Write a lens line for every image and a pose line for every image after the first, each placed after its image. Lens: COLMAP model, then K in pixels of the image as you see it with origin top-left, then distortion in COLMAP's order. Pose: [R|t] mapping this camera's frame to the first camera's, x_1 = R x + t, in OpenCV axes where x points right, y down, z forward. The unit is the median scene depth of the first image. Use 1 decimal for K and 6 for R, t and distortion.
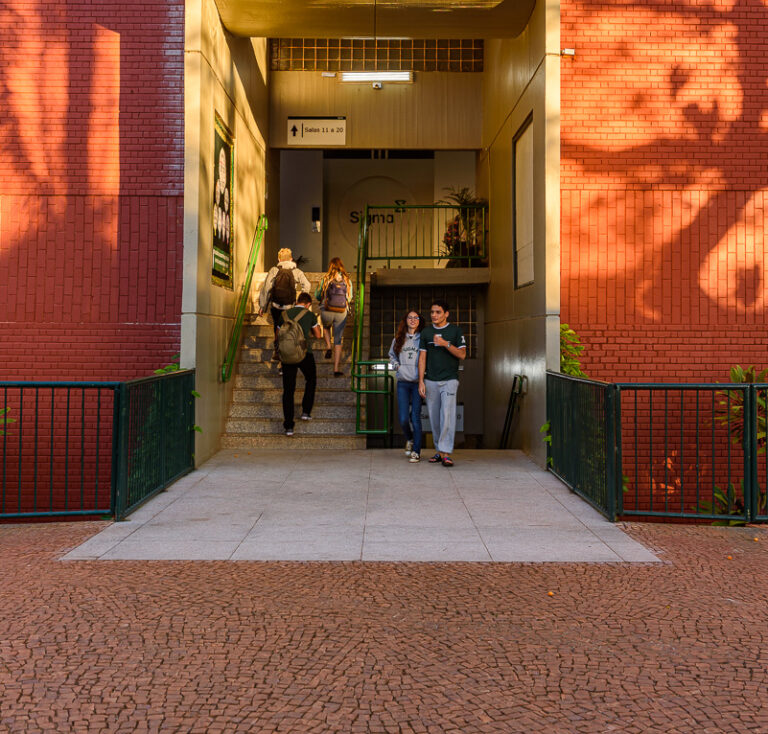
lens RADIAL K [[895.4, 0, 427.6], [0, 895.4, 427.6], [0, 0, 1]] dist [0.024744, 0.015459]
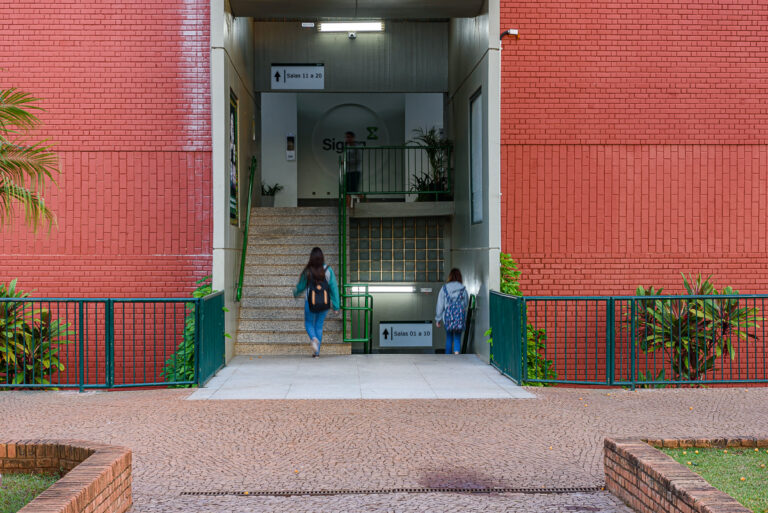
lens RADIAL K [[1475.9, 0, 384.0], [0, 1475.9, 256.5], [0, 0, 1]] dist [-0.010361, -0.257908]
pose [[0.999919, -0.006767, -0.010816, 0.000414], [0.005713, 0.995494, -0.094653, 0.079699], [0.011407, 0.094583, 0.995452, -1.014708]]
